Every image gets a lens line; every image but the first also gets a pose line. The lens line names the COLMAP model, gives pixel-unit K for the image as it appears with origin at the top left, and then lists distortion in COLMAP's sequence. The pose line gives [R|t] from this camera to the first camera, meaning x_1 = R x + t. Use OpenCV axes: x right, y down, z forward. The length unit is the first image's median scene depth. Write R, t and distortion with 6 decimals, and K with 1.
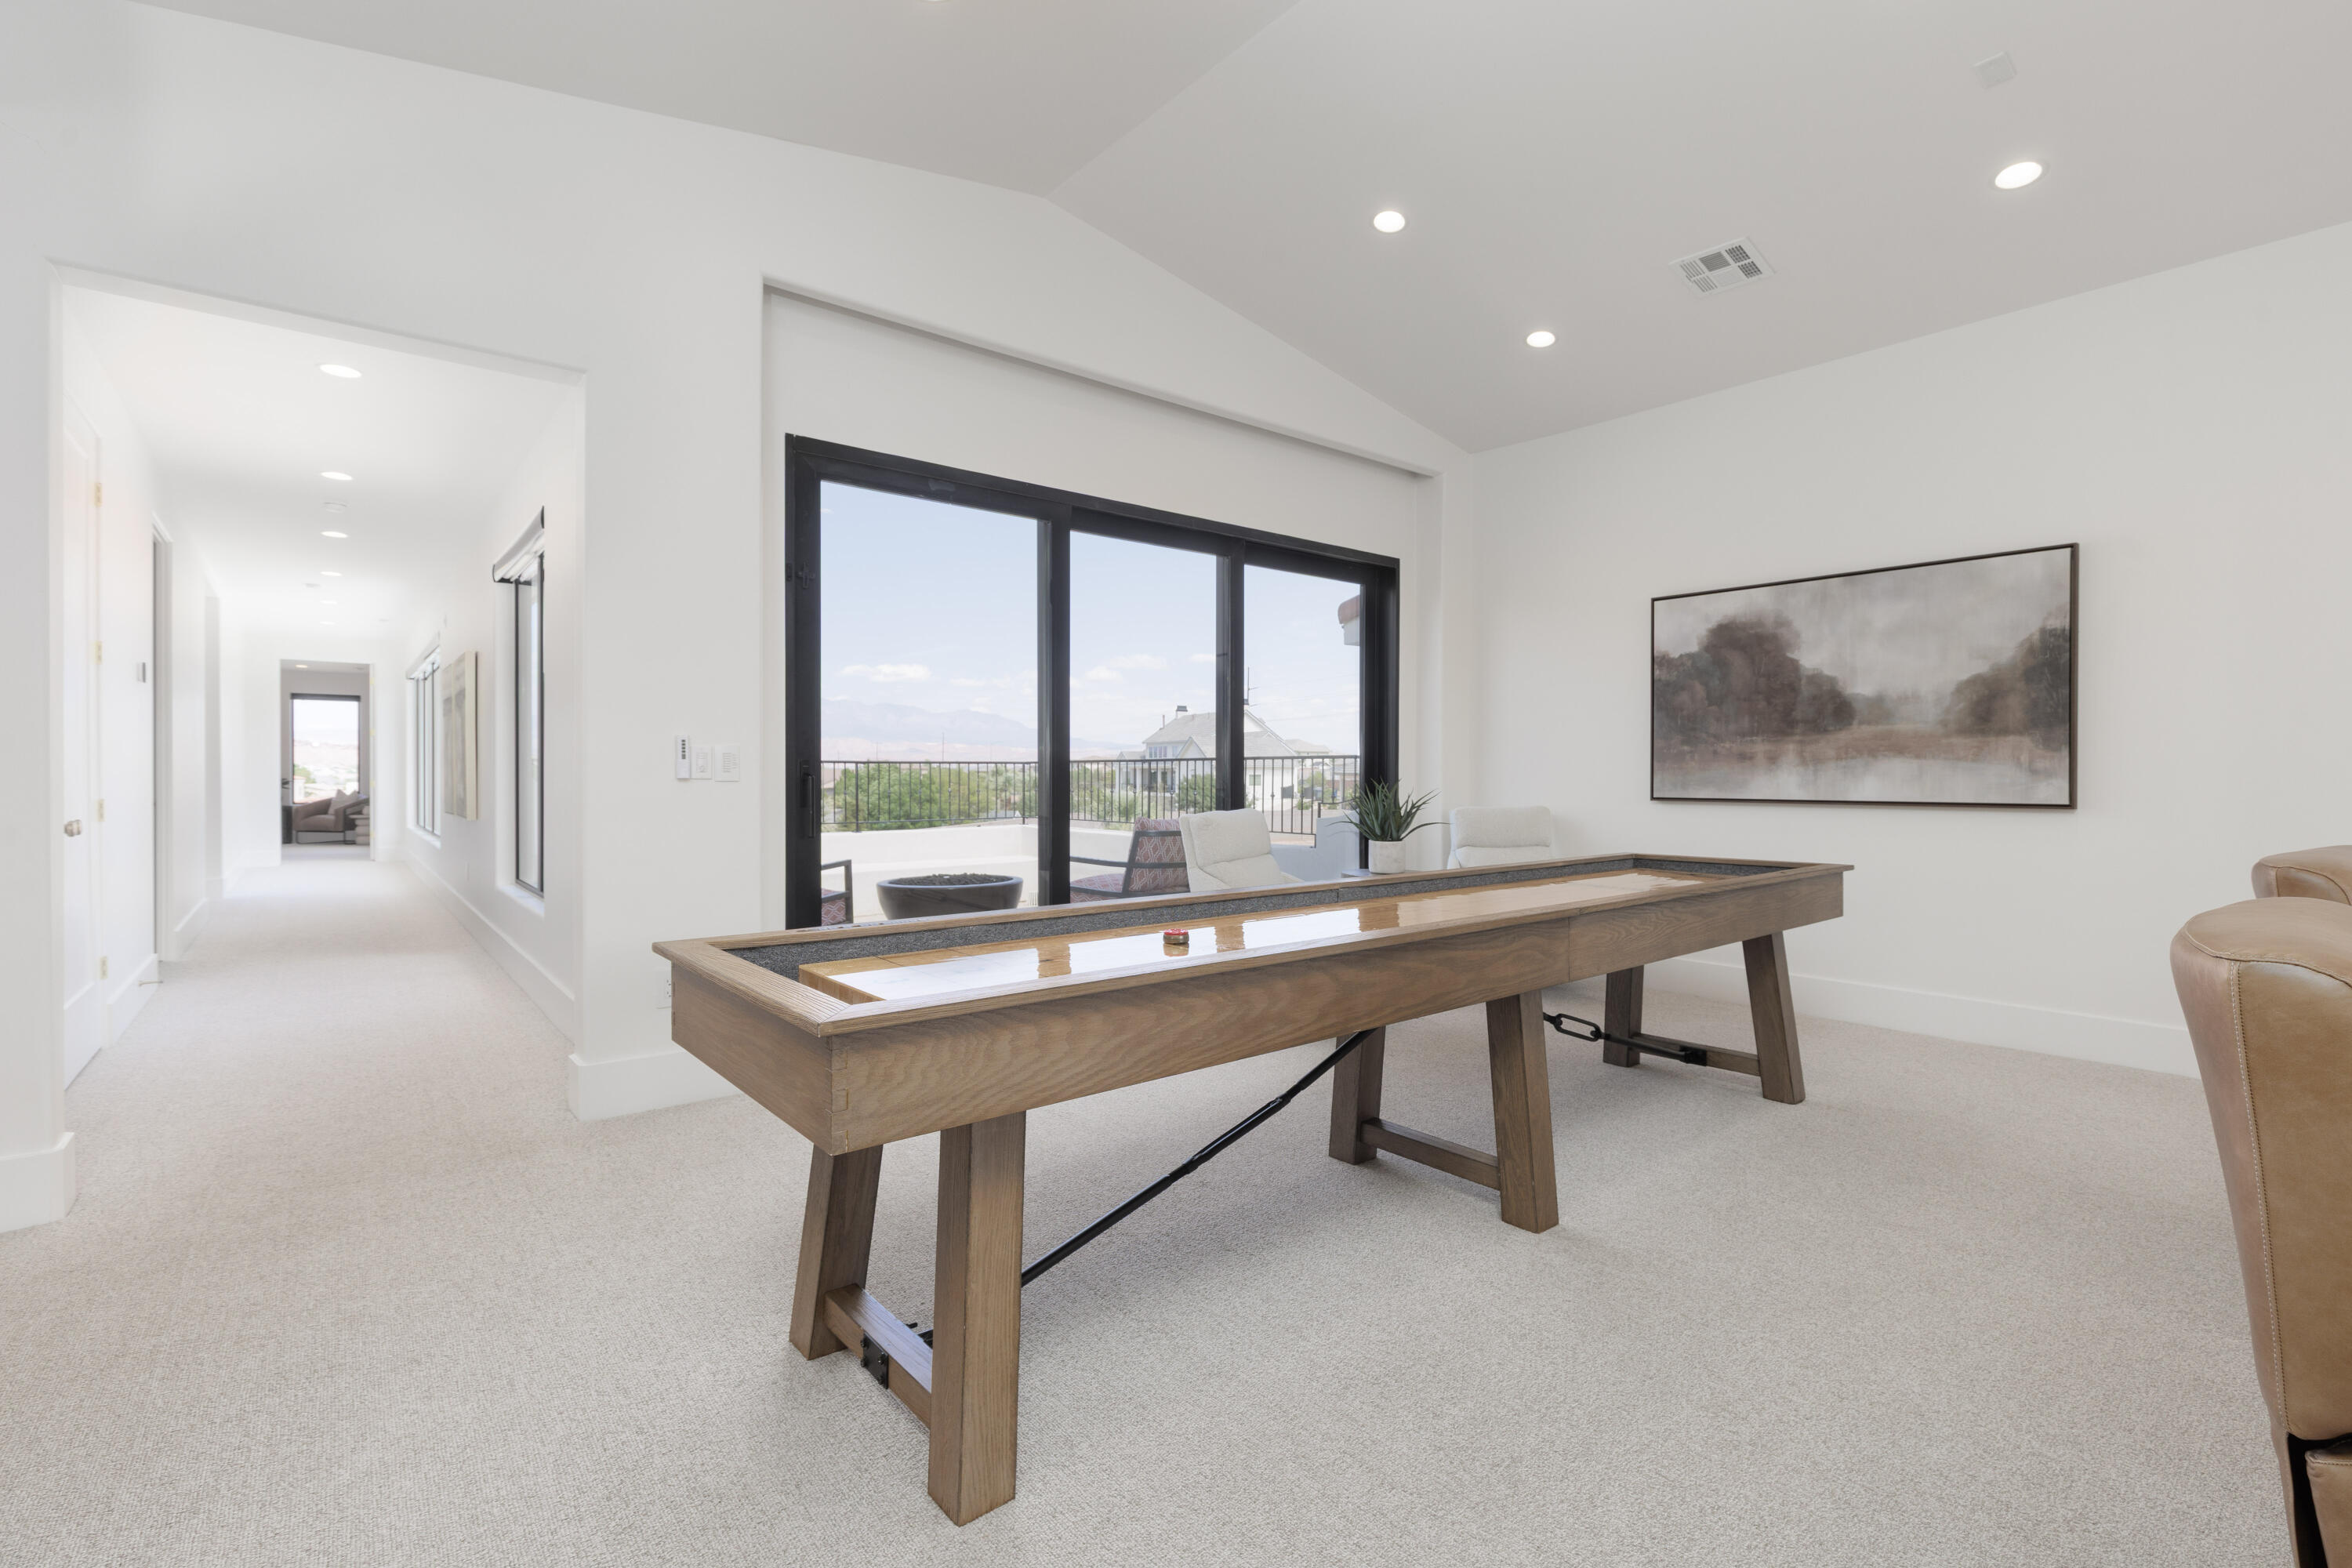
lens RADIAL K [[1045.1, 0, 1177.7], [0, 1045.1, 785.5], [0, 0, 1]] dist [-0.003006, -0.000414]
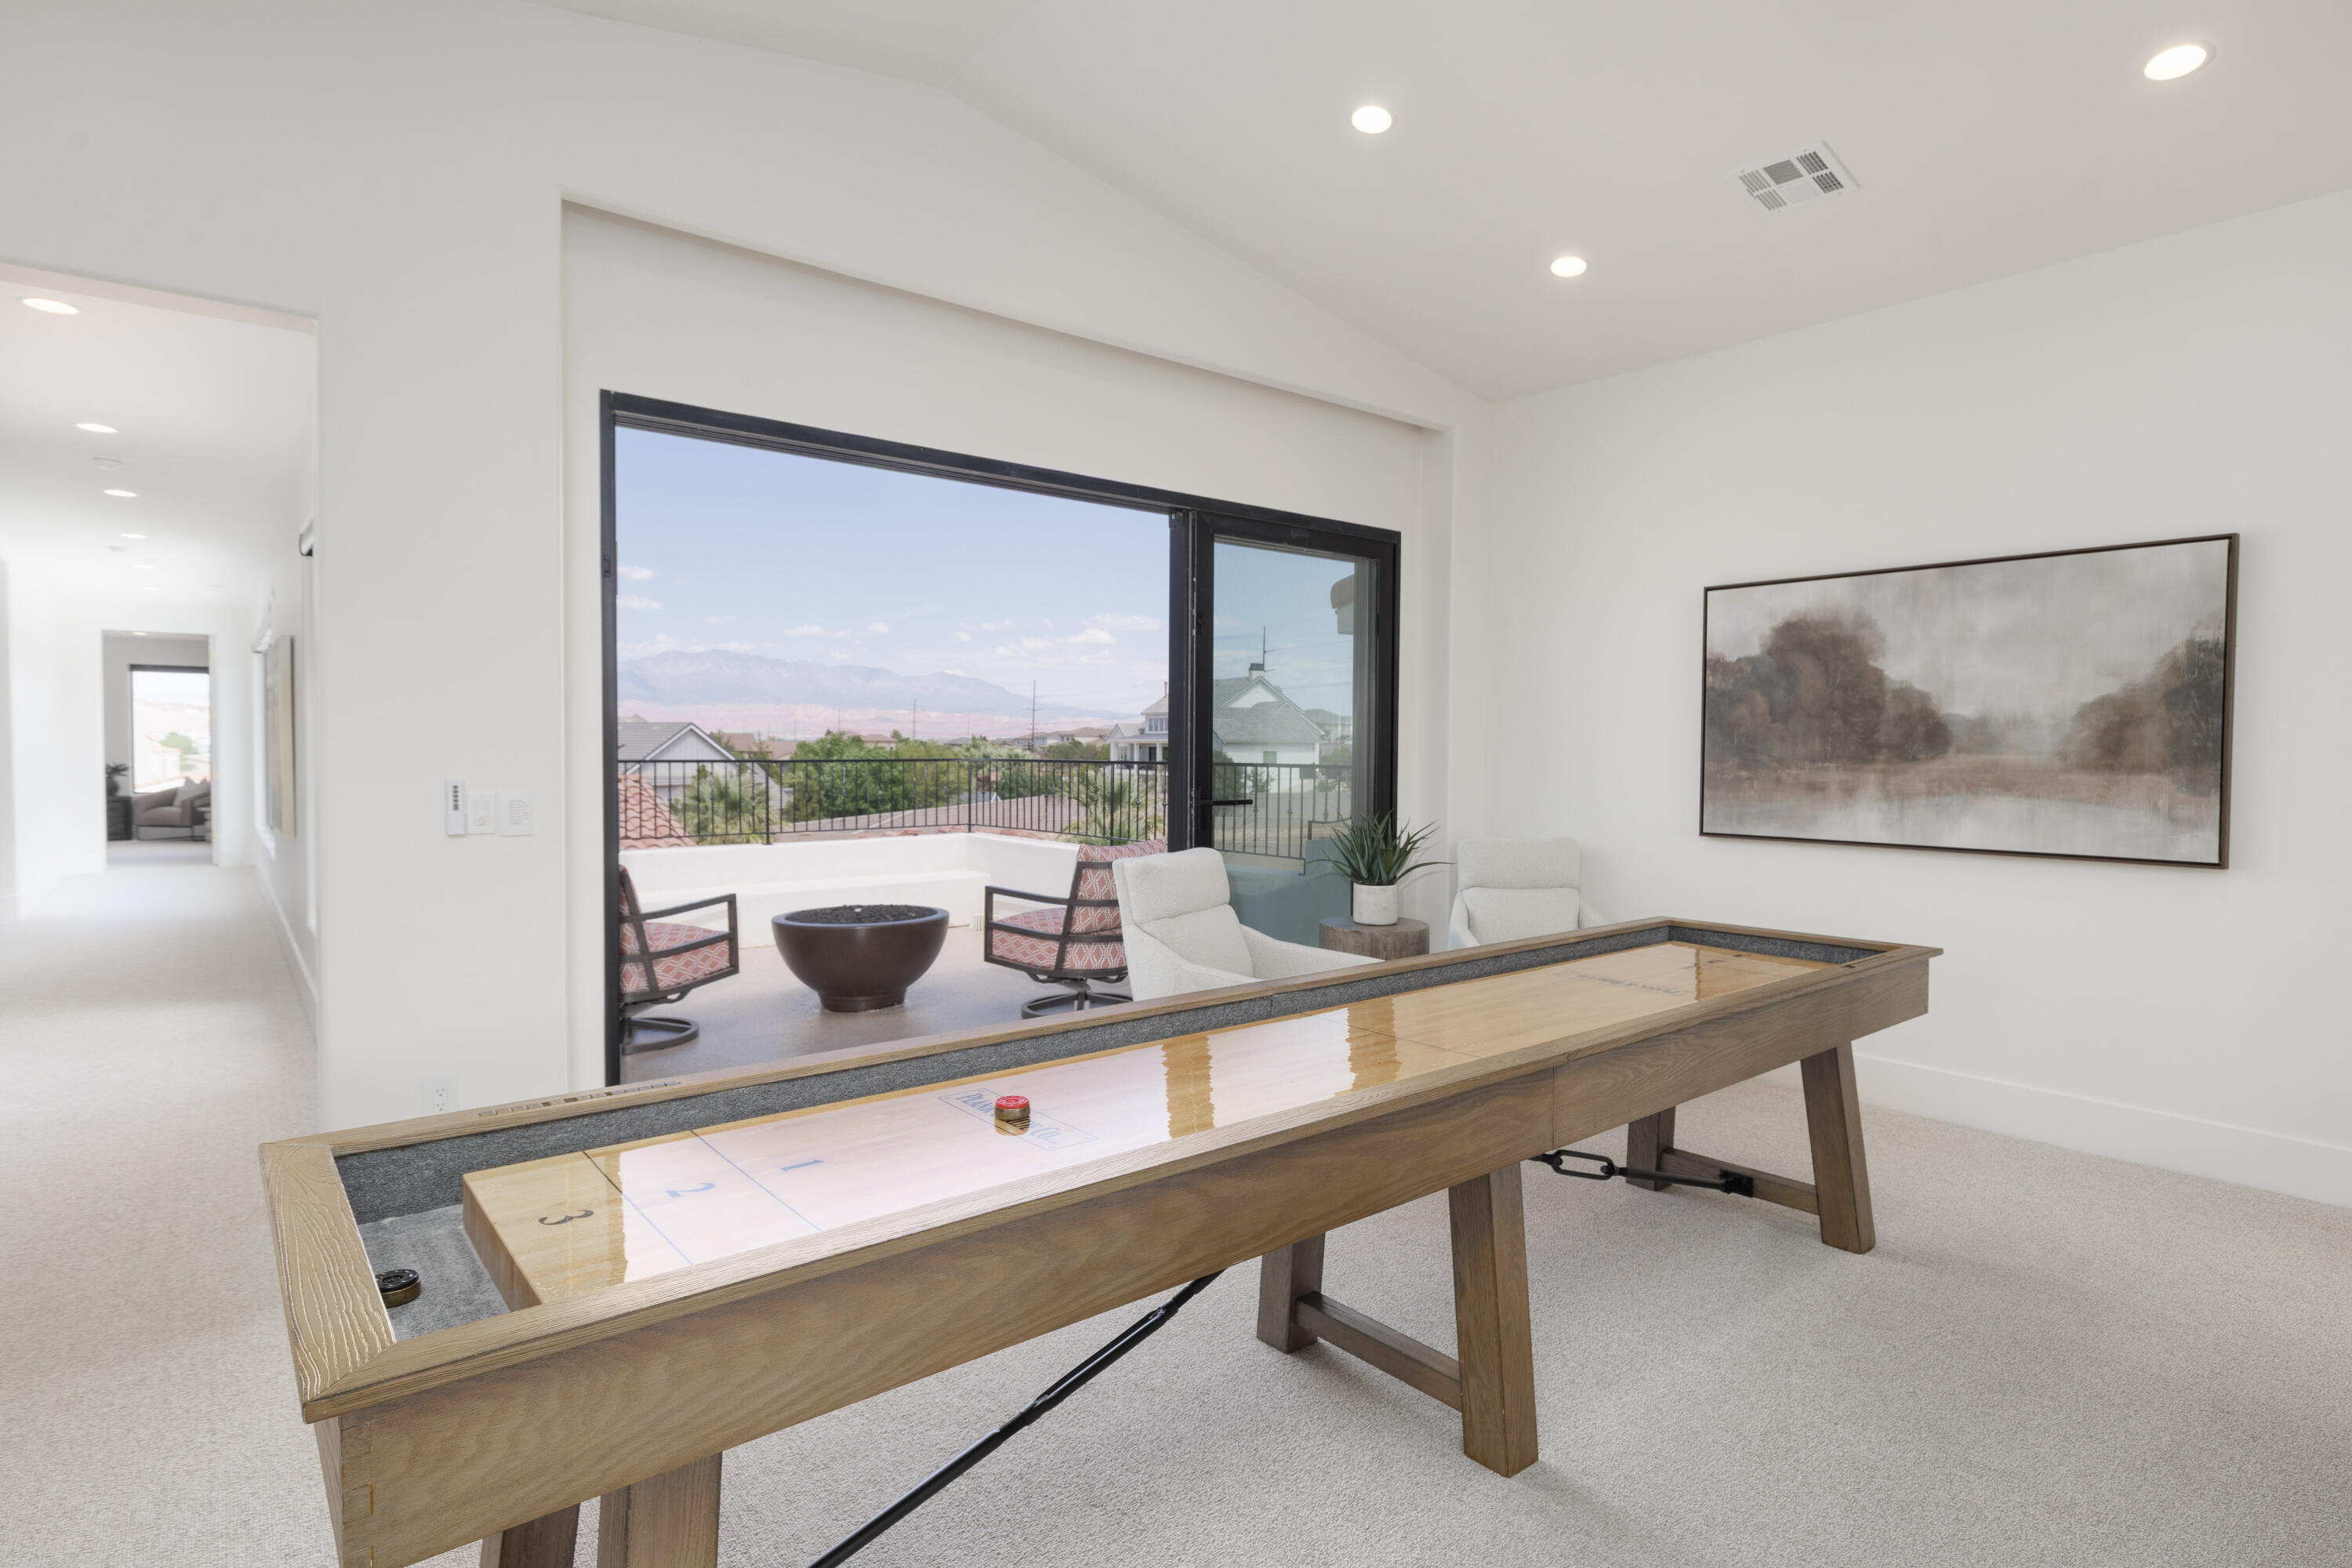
lens RADIAL K [[1196.3, 0, 1177.6], [0, 1196.3, 786.5], [0, 0, 1]] dist [-0.001703, 0.001049]
pose [[0.999977, 0.004897, -0.004645, 0.064558], [-0.004795, 0.999754, 0.021658, -0.056053], [0.004750, -0.021636, 0.999755, 0.085163]]
